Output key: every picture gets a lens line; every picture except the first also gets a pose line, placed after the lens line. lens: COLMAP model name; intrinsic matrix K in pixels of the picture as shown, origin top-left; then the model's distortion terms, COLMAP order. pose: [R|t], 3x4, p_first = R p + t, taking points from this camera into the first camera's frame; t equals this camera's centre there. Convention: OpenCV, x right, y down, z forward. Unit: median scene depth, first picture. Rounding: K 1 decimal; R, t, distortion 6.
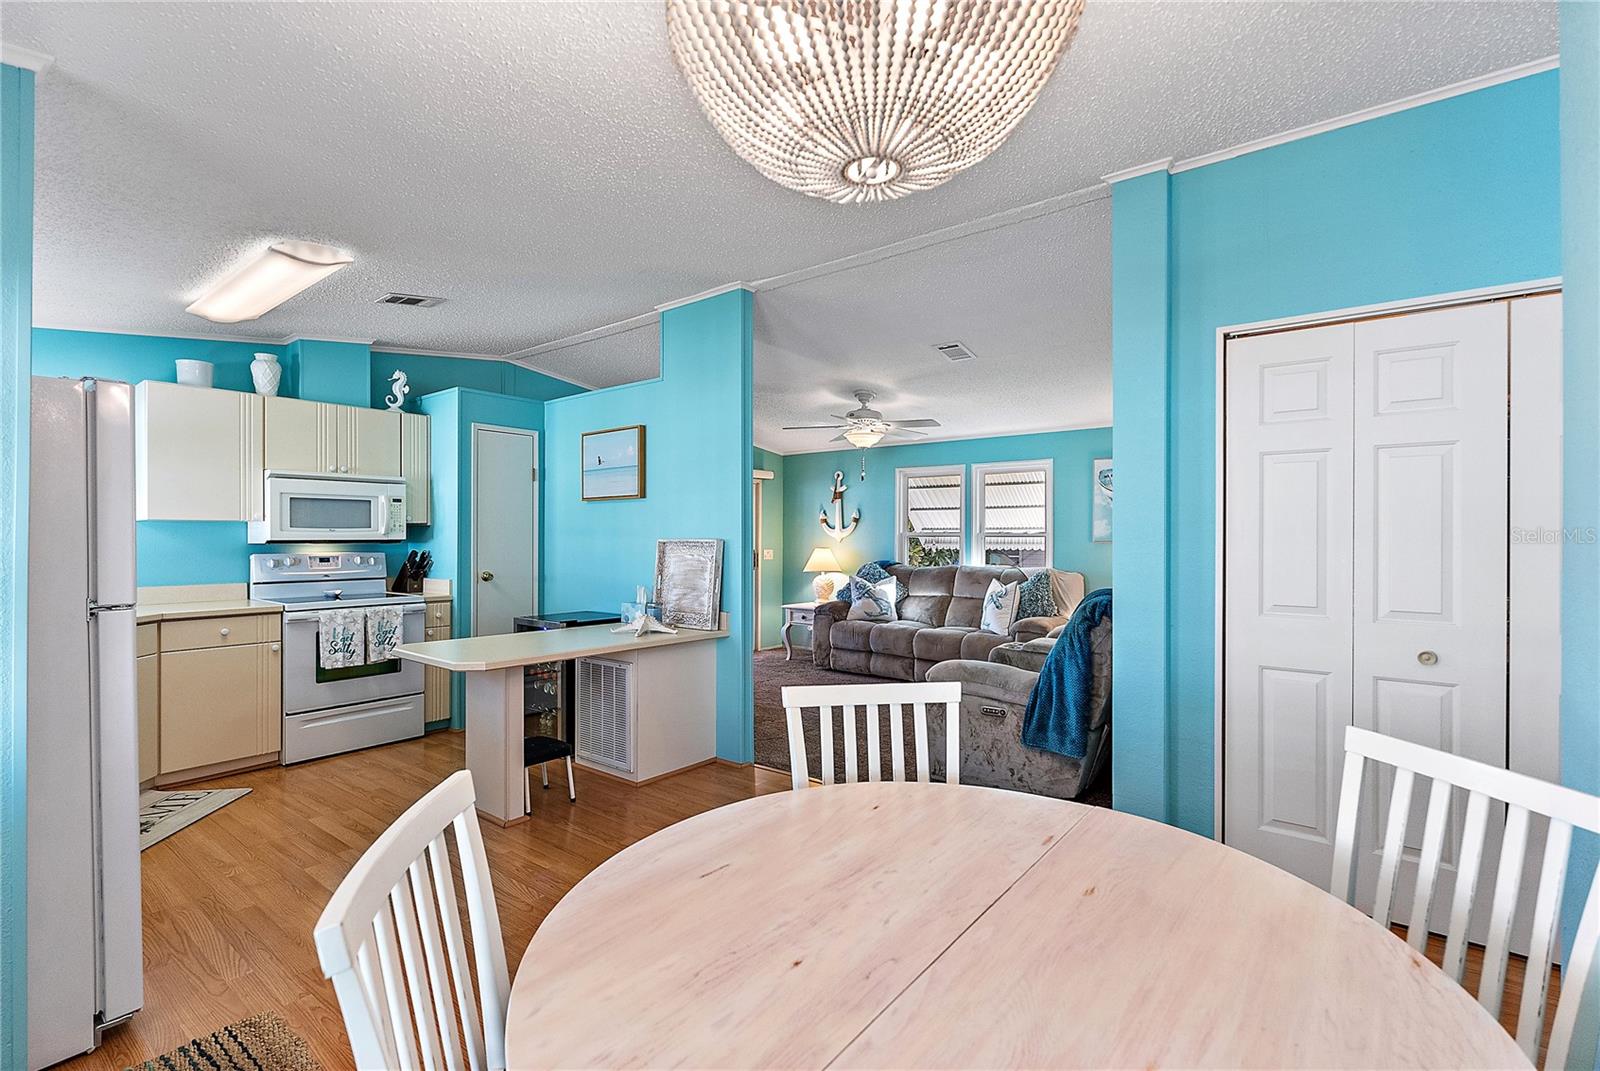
lens RADIAL K [[720.9, 0, 797.1], [0, 720.9, 533.5], [0, 0, 1]] dist [-0.000982, 0.000352]
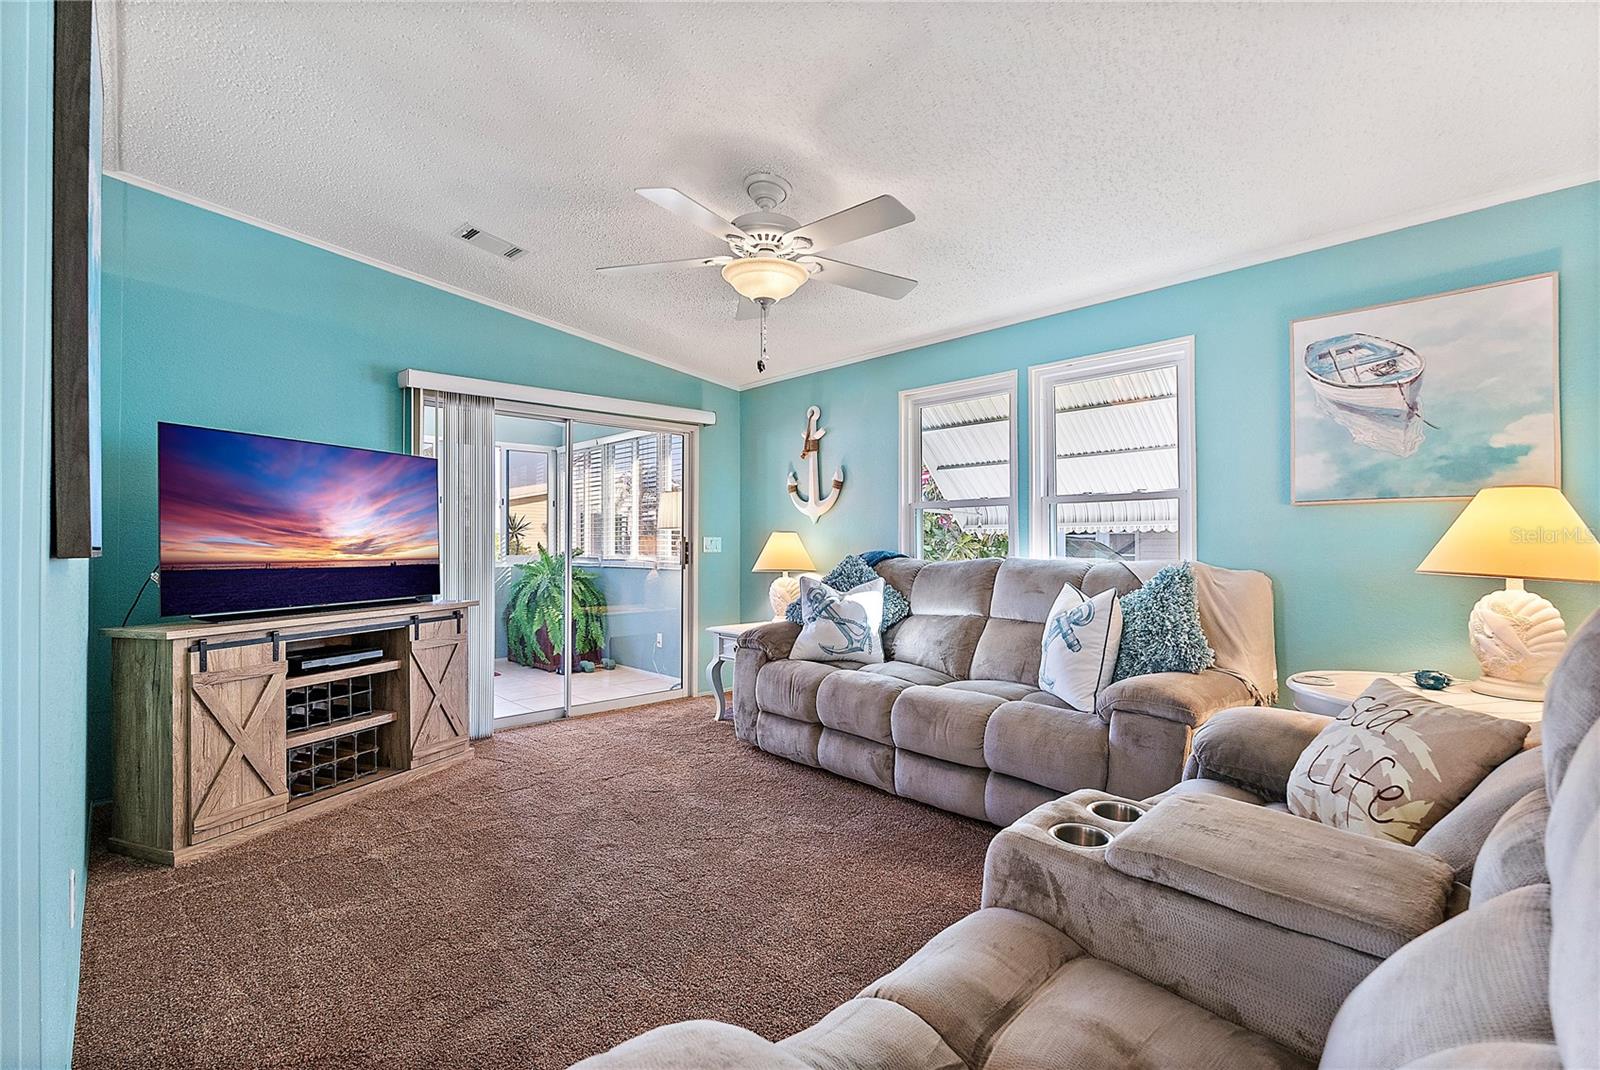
lens RADIAL K [[720.9, 0, 803.0], [0, 720.9, 530.8], [0, 0, 1]] dist [-0.000982, 0.000352]
pose [[0.990522, -0.006853, -0.137183, 0.211843], [0.005318, 0.999919, -0.011548, 0.041538], [0.137252, 0.010709, 0.990478, 0.641870]]
